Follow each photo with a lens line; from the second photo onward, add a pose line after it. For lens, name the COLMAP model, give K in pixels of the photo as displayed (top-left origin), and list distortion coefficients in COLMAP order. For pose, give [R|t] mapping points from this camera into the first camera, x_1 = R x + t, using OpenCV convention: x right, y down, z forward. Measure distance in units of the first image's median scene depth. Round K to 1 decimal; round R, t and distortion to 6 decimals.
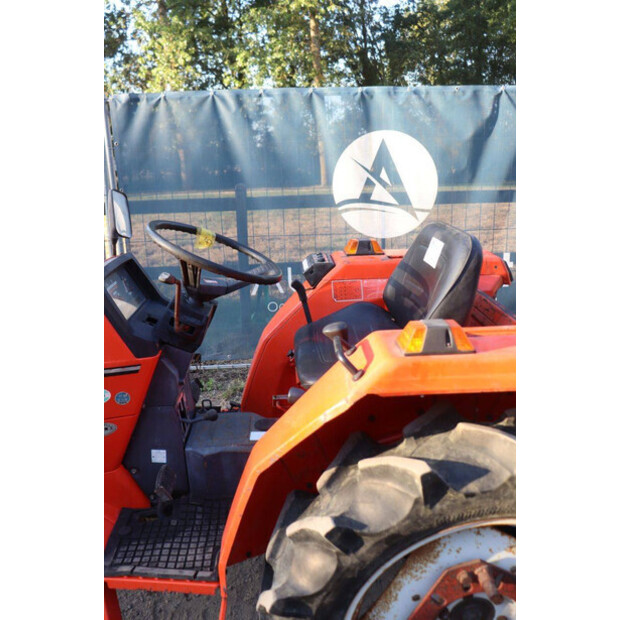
lens RADIAL K [[522.5, 0, 308.7], [0, 522.5, 311.9], [0, 0, 1]] dist [-0.109129, 0.056739]
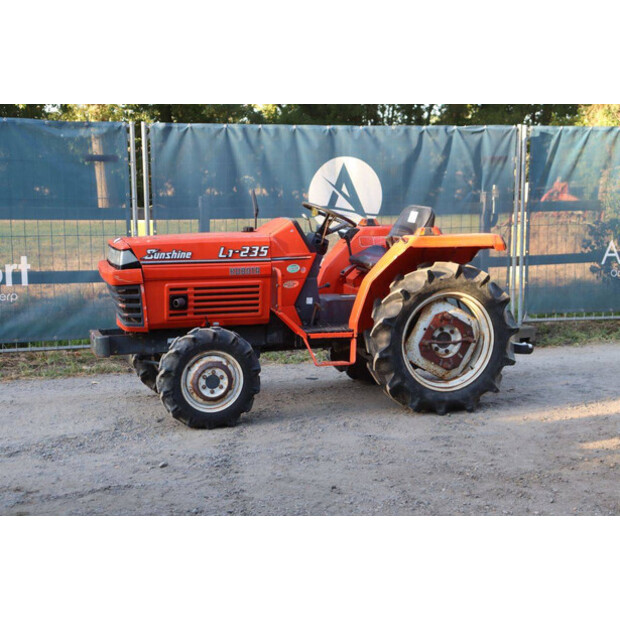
lens RADIAL K [[1035.0, 0, 313.1], [0, 1035.0, 312.9], [0, 0, 1]] dist [0.215207, 0.000000]
pose [[0.959128, -0.015561, 0.282544, -2.093382], [0.059146, 0.987457, -0.146394, 1.336522], [-0.276722, 0.157122, 0.948018, -4.480598]]
